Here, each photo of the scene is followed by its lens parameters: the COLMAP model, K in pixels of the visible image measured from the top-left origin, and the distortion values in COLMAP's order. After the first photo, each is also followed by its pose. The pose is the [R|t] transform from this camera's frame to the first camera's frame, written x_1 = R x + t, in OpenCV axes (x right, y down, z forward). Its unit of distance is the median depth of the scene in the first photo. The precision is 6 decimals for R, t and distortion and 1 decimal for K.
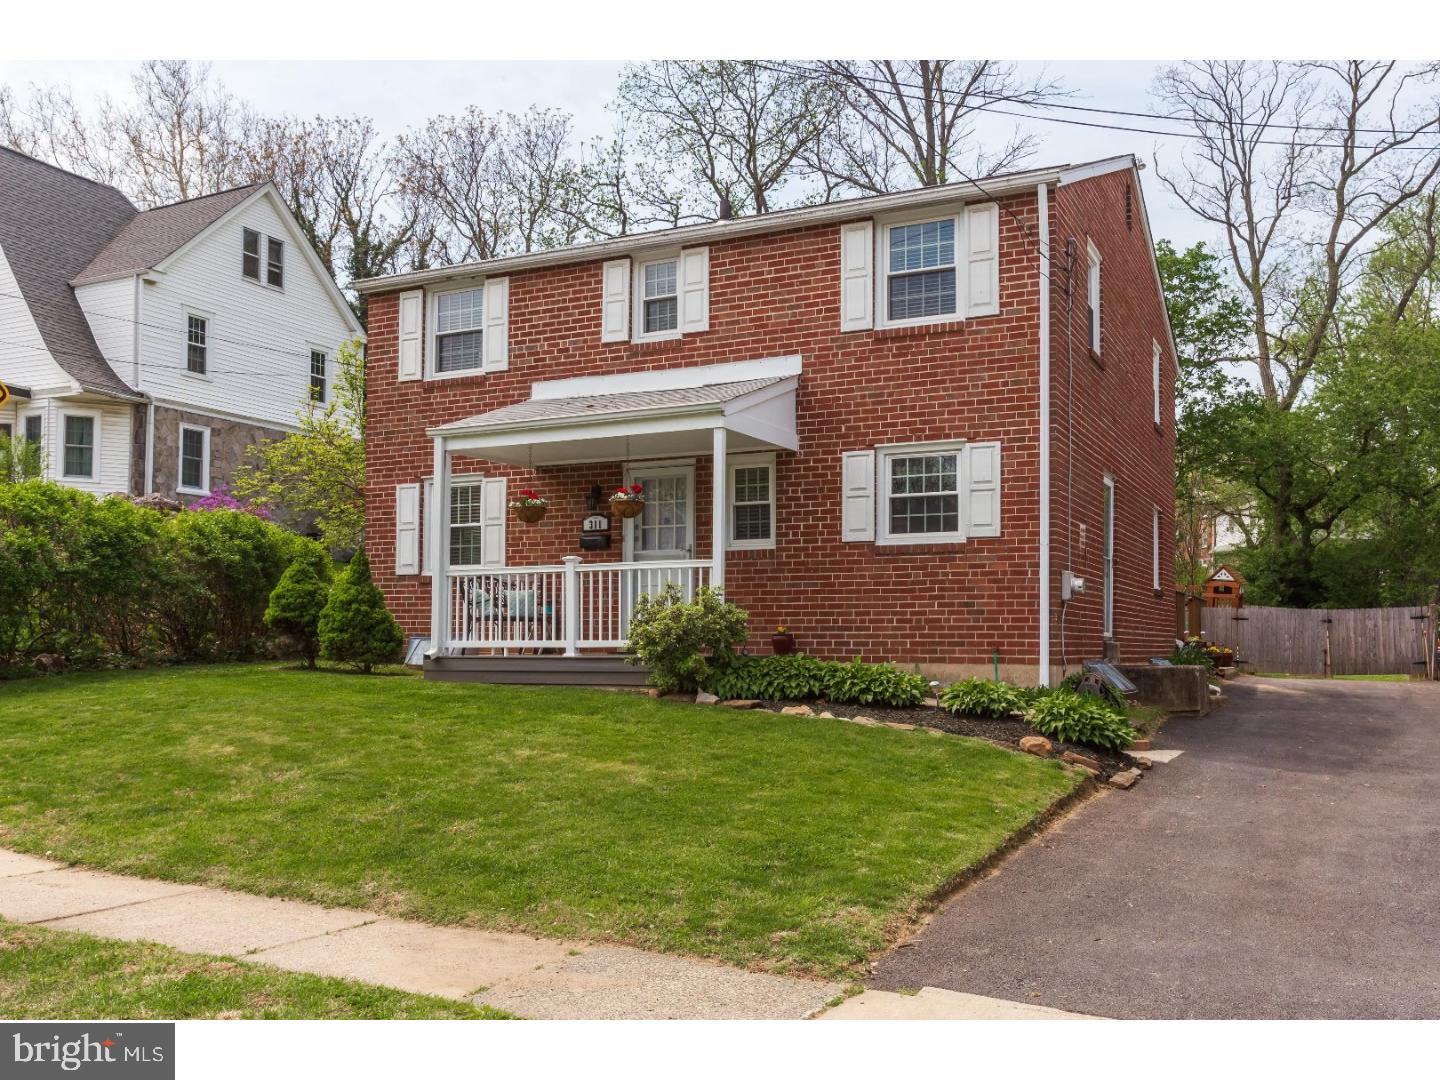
lens RADIAL K [[1220.6, 0, 732.3], [0, 1220.6, 604.2], [0, 0, 1]] dist [0.005537, -0.011755]
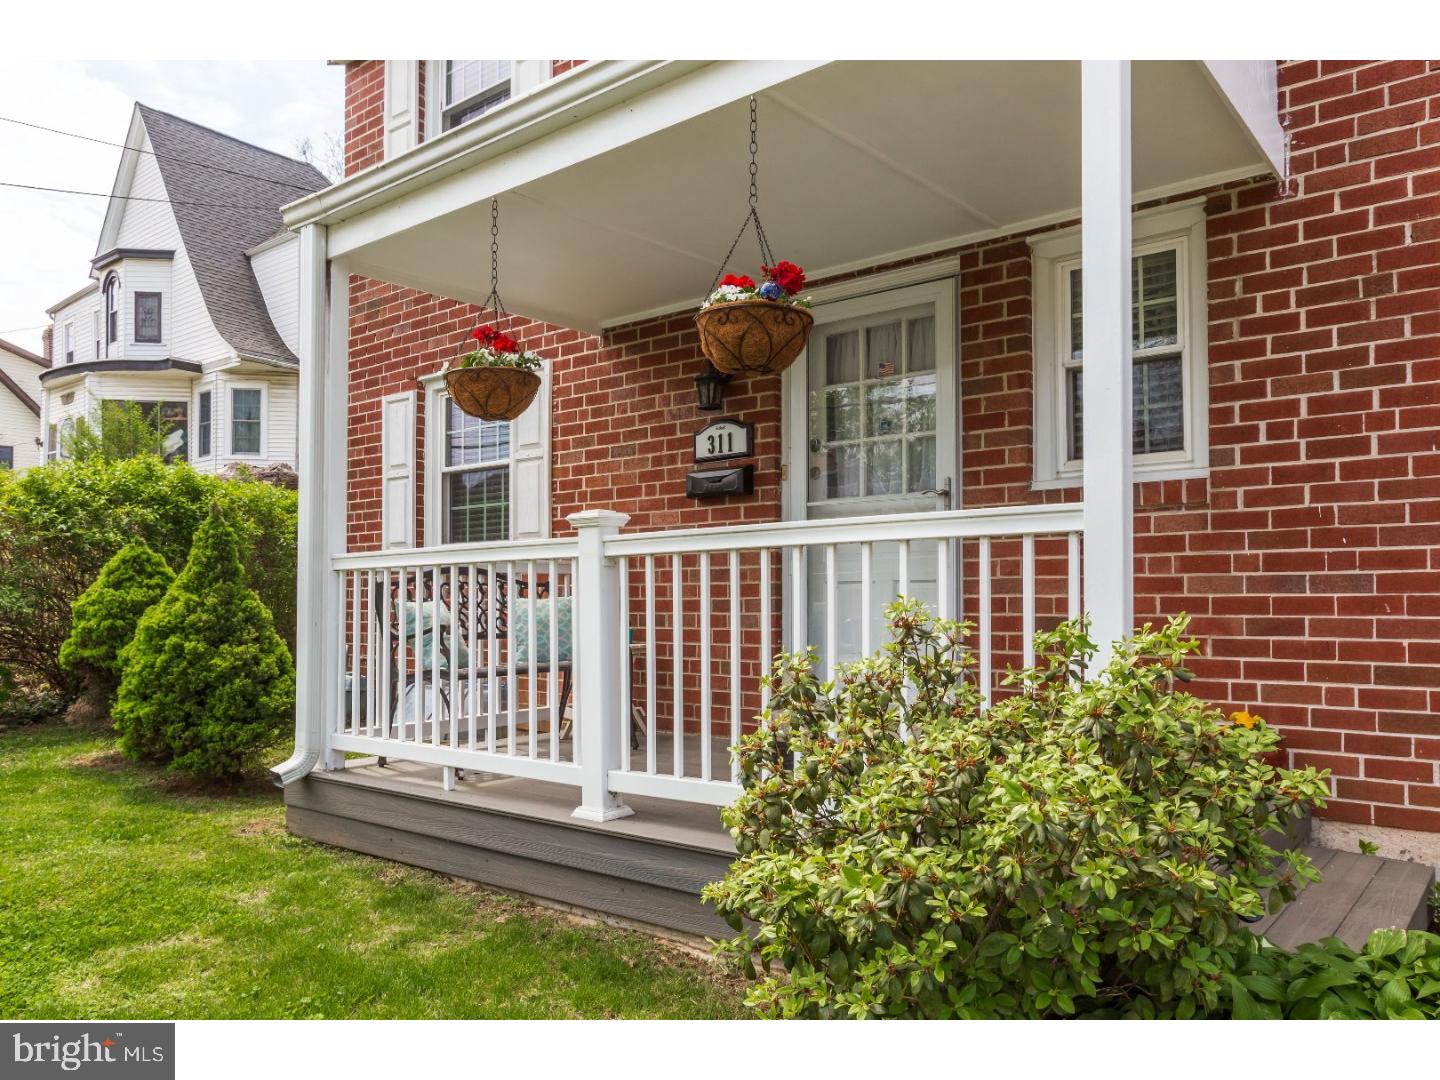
lens RADIAL K [[1056.0, 0, 711.3], [0, 1056.0, 575.4], [0, 0, 1]] dist [-0.000252, -0.004720]
pose [[0.977342, -0.012784, -0.211282, -0.039288], [0.013792, 0.999899, 0.003298, -0.021010], [0.211218, -0.006138, 0.977420, 0.687253]]
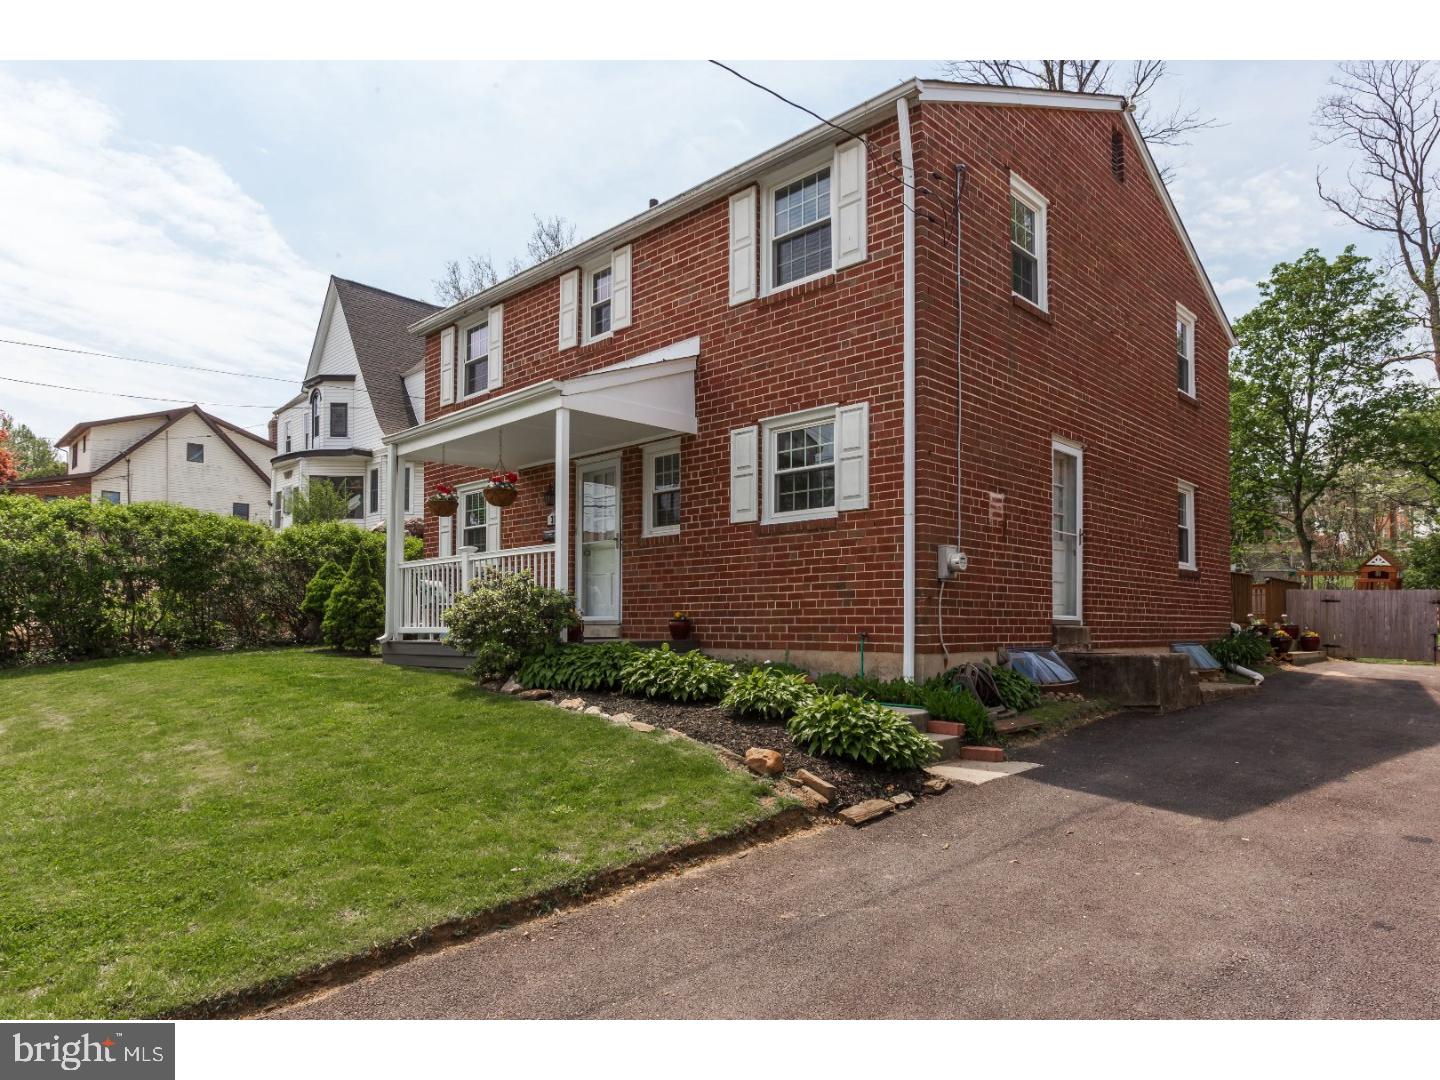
lens RADIAL K [[889.6, 0, 697.9], [0, 889.6, 599.6], [0, 0, 1]] dist [-0.007762, 0.002183]
pose [[0.949226, -0.011838, -0.314374, 0.279007], [0.012301, 0.999924, -0.000512, 0.008886], [0.314356, -0.003381, 0.949299, 0.317421]]
